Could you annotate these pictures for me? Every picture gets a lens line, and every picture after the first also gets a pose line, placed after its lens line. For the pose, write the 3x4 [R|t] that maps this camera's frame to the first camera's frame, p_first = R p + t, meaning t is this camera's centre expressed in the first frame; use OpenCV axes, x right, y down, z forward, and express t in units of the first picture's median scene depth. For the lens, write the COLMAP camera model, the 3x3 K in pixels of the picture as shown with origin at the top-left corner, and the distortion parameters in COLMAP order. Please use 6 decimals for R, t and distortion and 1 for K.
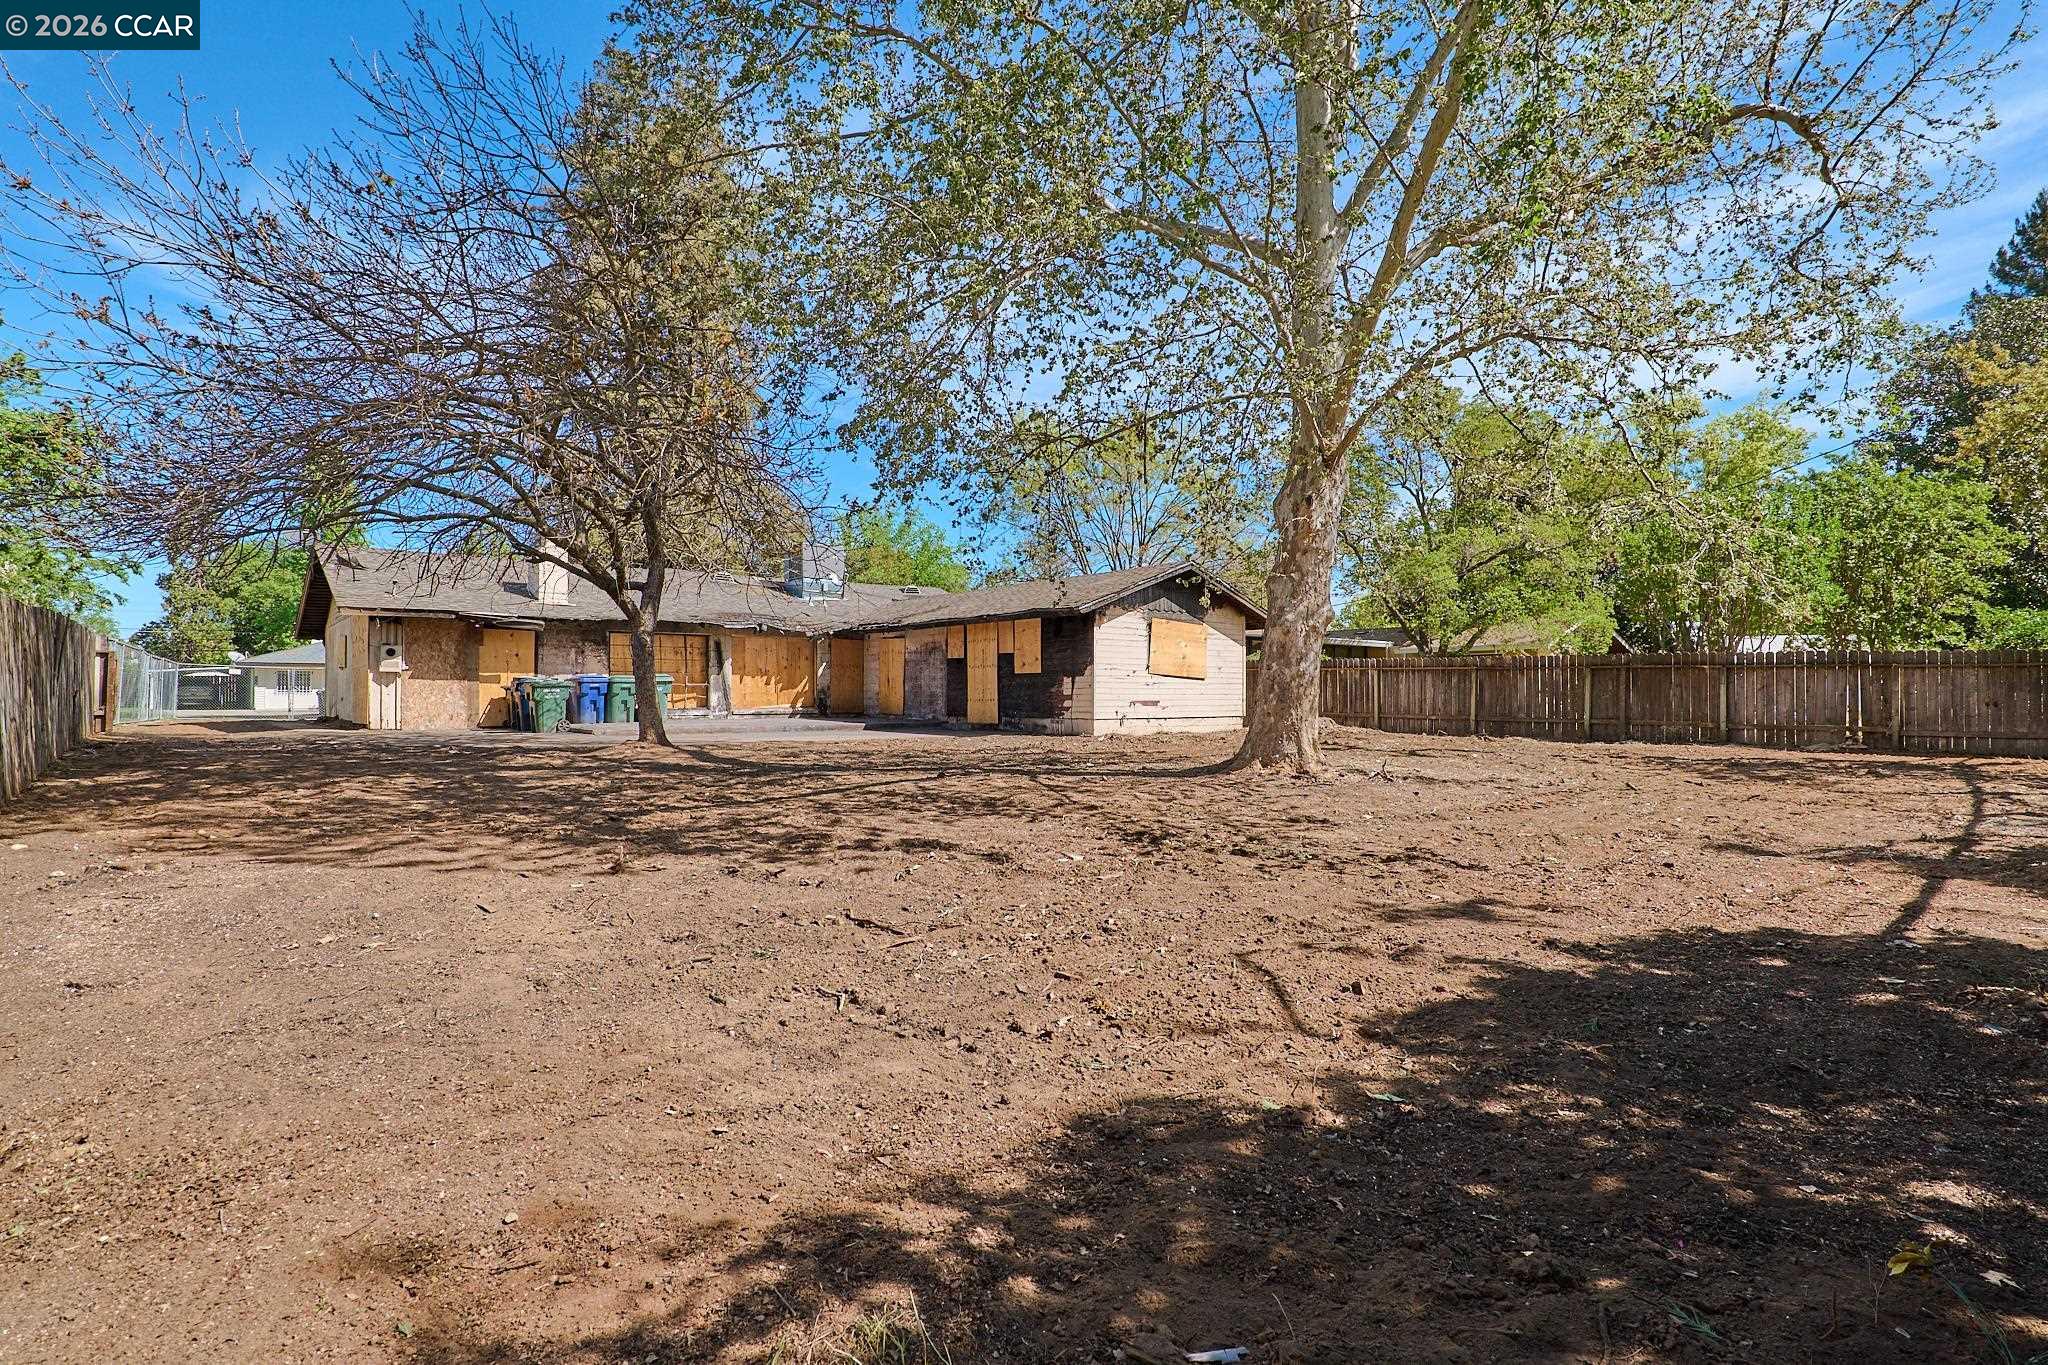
lens RADIAL K [[953.5, 0, 1022.3], [0, 953.5, 696.3], [0, 0, 1]] dist [-0.018415, 0.008338]
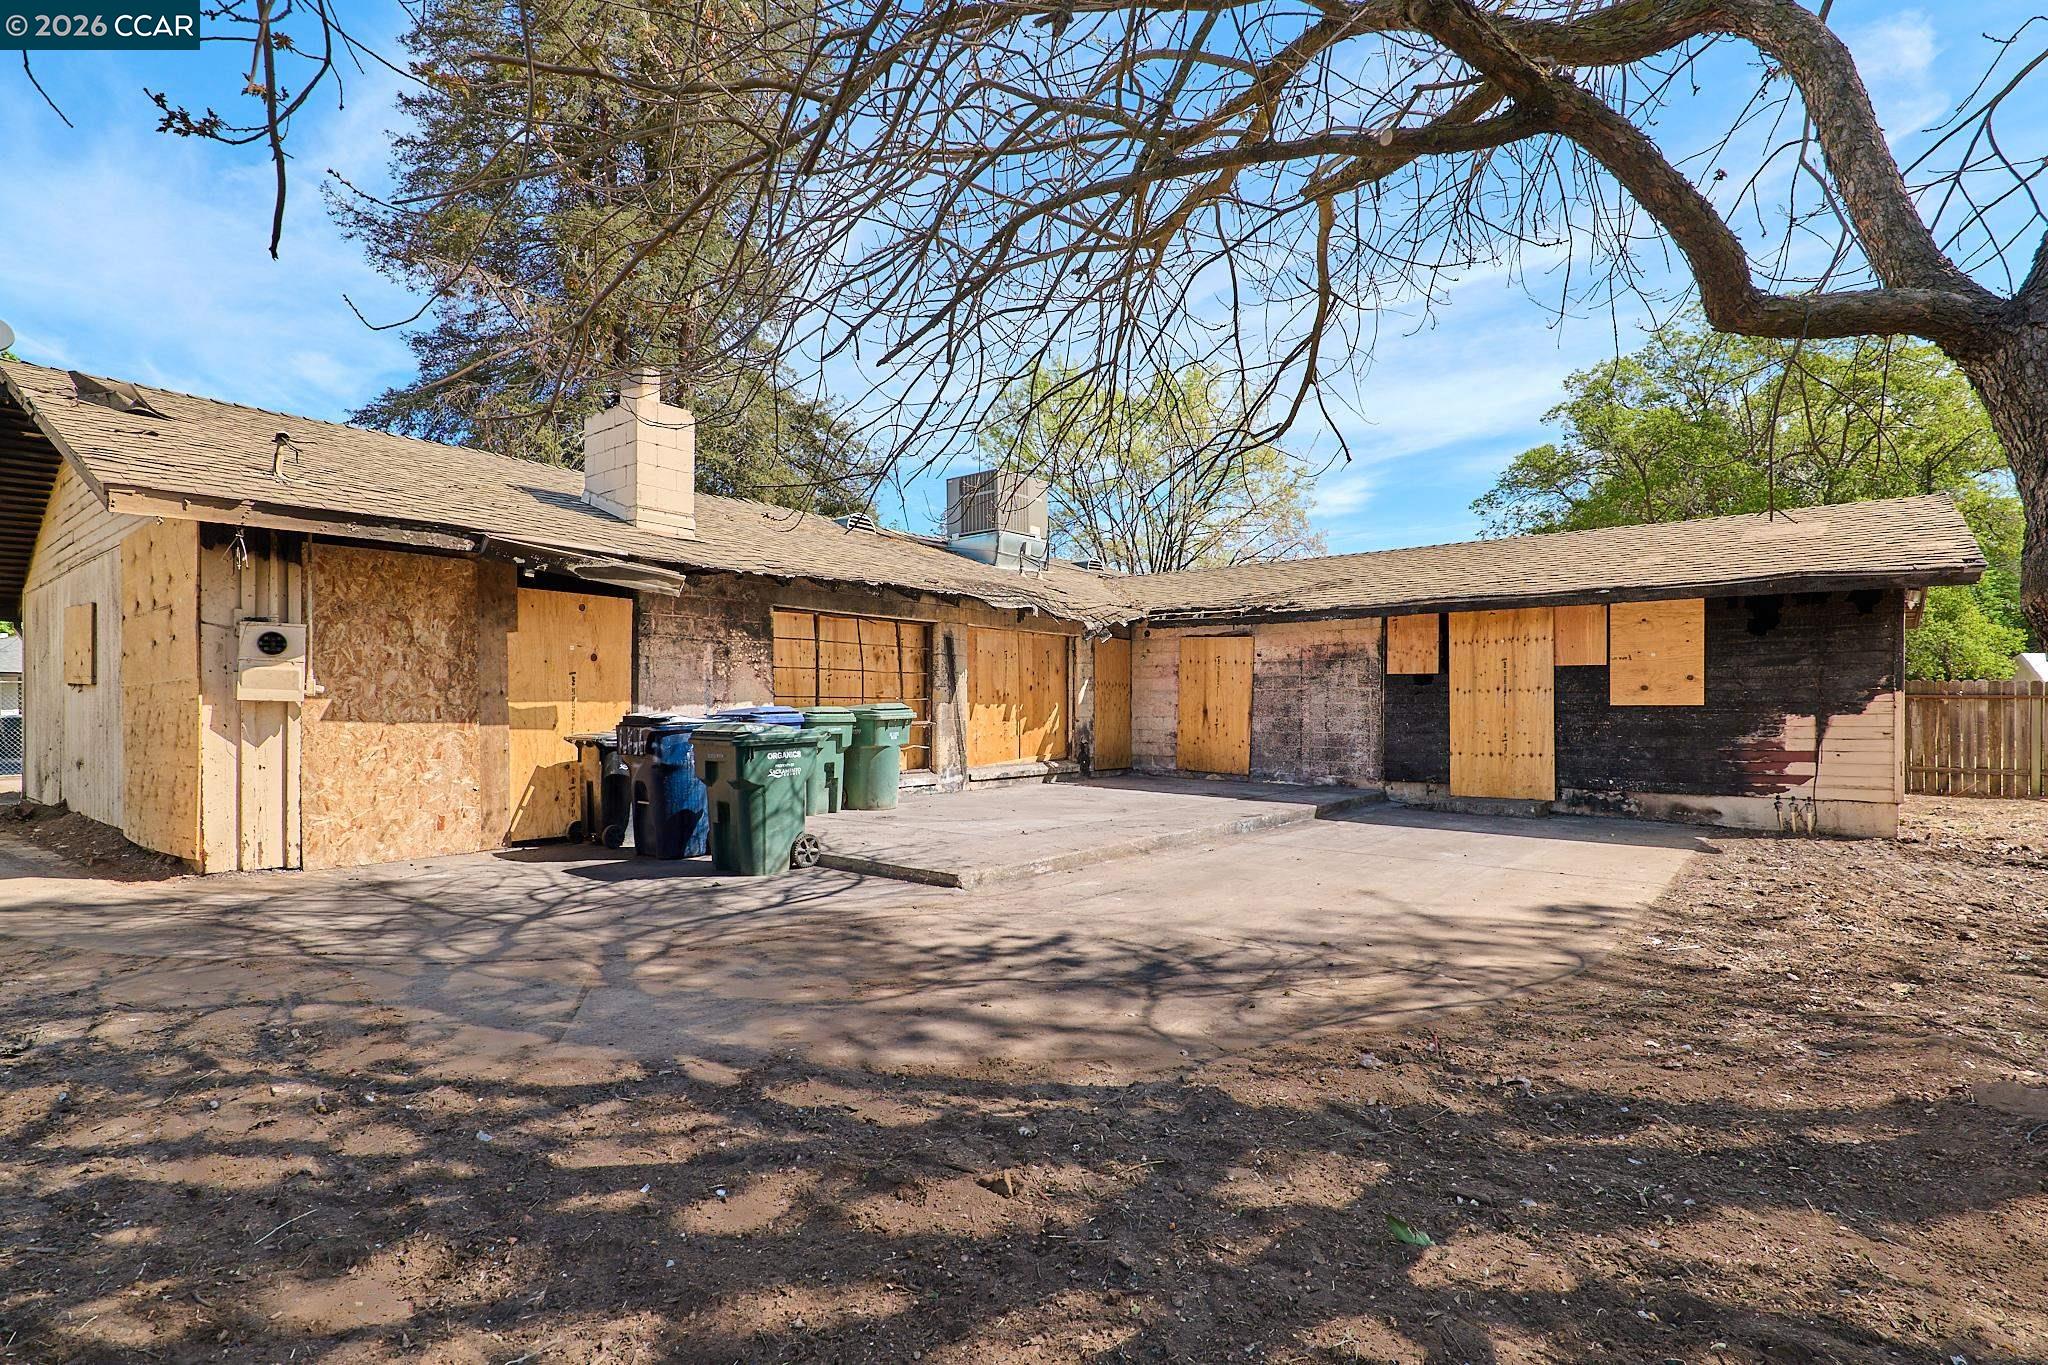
lens RADIAL K [[953.5, 0, 1022.3], [0, 953.5, 696.3], [0, 0, 1]] dist [-0.018415, 0.008338]
pose [[0.981340, 0.004876, 0.192218, -0.413852], [-0.002005, 0.999884, -0.015125, -0.020230], [-0.192270, 0.014457, 0.981236, 0.545765]]
